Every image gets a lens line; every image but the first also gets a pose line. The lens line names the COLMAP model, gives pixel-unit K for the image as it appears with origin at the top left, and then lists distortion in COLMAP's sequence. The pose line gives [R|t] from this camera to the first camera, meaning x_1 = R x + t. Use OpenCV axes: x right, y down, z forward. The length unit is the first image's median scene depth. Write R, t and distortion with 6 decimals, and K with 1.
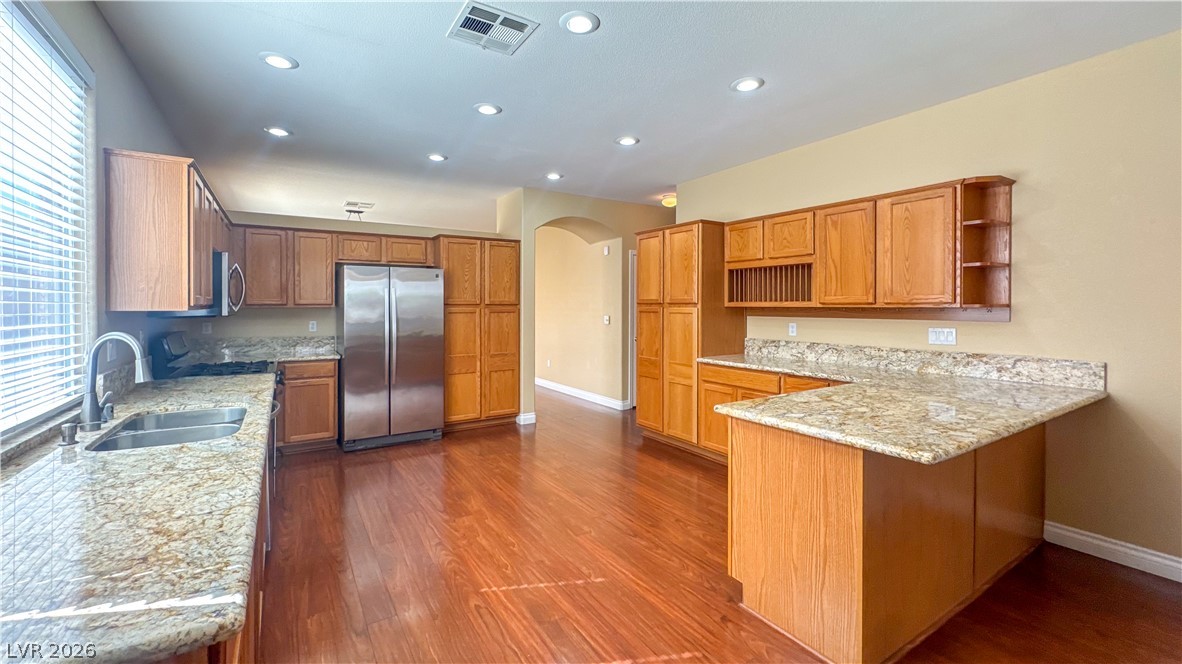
lens RADIAL K [[472.0, 0, 577.3], [0, 472.0, 304.7], [0, 0, 1]] dist [0.000105, -0.000101]
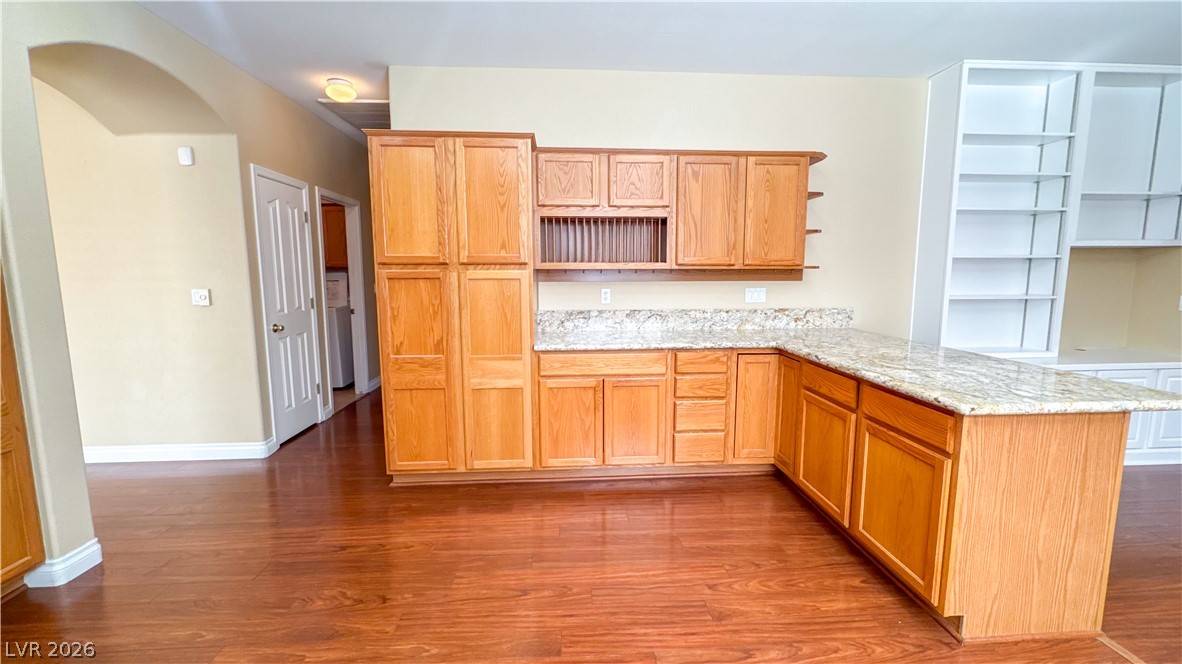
lens RADIAL K [[479.4, 0, 615.3], [0, 479.4, 326.5], [0, 0, 1]] dist [0.000170, 0.000059]
pose [[0.473407, -0.102321, 0.874881, -0.289527], [0.000487, 0.993261, 0.115902, 0.006815], [-0.880844, -0.054442, 0.470266, 0.576983]]
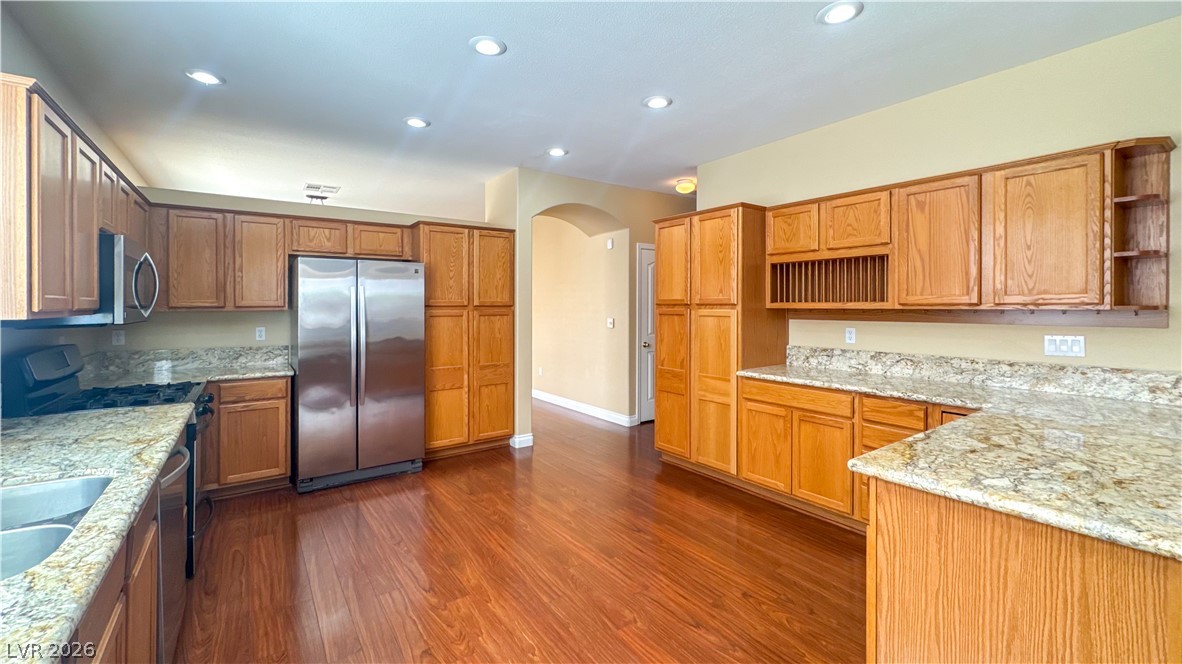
lens RADIAL K [[481.3, 0, 575.6], [0, 481.3, 303.3], [0, 0, 1]] dist [-0.003095, 0.000130]
pose [[0.999159, -0.001807, 0.040958, -0.061620], [0.001930, 0.999994, -0.002947, -0.002938], [-0.040953, 0.003023, 0.999157, 0.173741]]
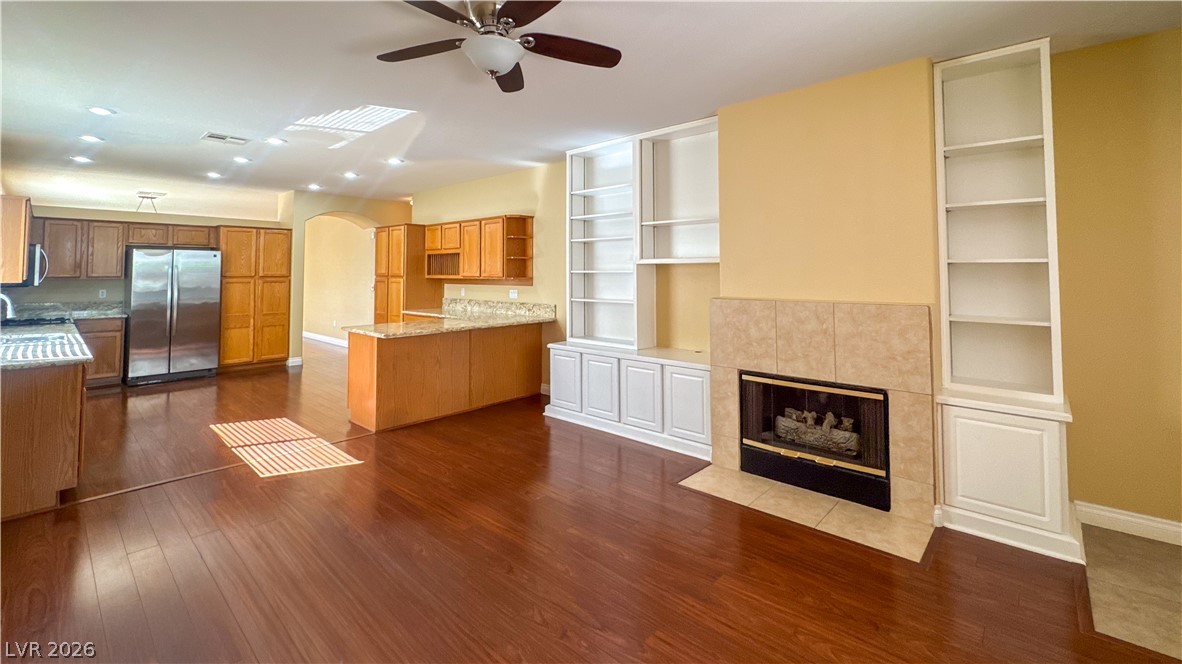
lens RADIAL K [[468.7, 0, 562.0], [0, 468.7, 253.4], [0, 0, 1]] dist [-0.001372, -0.000019]
pose [[0.962174, 0.012216, 0.272161, 0.341030], [-0.000690, 0.999100, -0.042408, -0.012709], [-0.272434, 0.040616, 0.961317, -0.659241]]
